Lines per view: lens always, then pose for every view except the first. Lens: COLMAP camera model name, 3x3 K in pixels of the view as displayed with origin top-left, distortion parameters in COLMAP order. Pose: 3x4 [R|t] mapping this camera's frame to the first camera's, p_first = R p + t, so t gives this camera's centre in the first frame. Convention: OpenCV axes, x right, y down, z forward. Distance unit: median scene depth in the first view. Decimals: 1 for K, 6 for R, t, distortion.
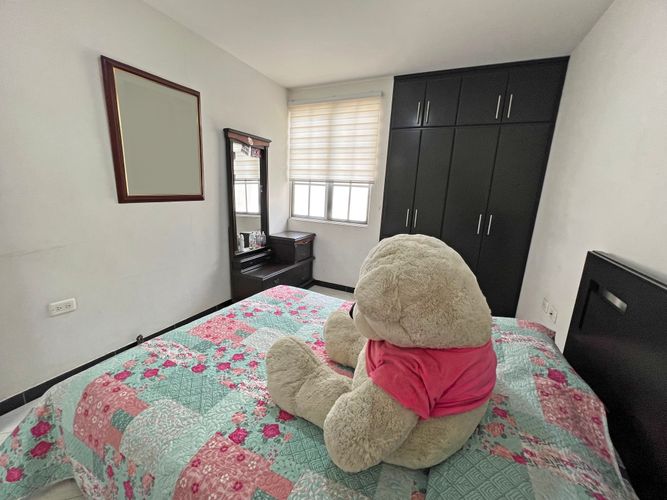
lens RADIAL K [[272.7, 0, 329.1], [0, 272.7, 251.8], [0, 0, 1]] dist [0.008589, -0.001669]
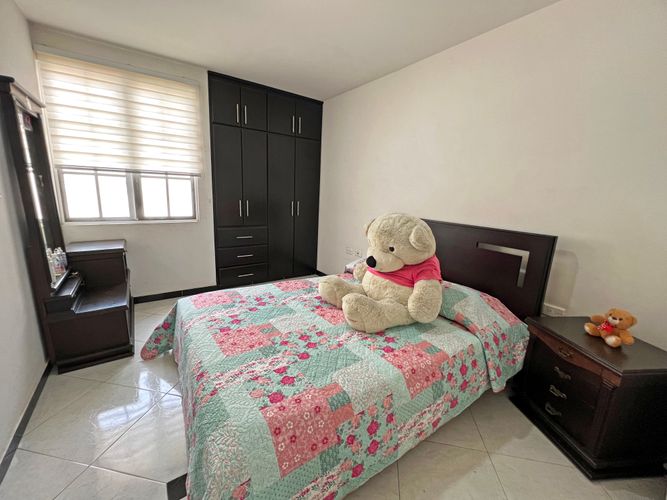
lens RADIAL K [[272.7, 0, 328.5], [0, 272.7, 252.5], [0, 0, 1]] dist [0.008589, -0.001669]
pose [[0.500728, -0.217666, 0.837790, -0.499247], [0.180728, 0.972826, 0.144733, -0.044990], [-0.846527, 0.078941, 0.526460, 0.126332]]
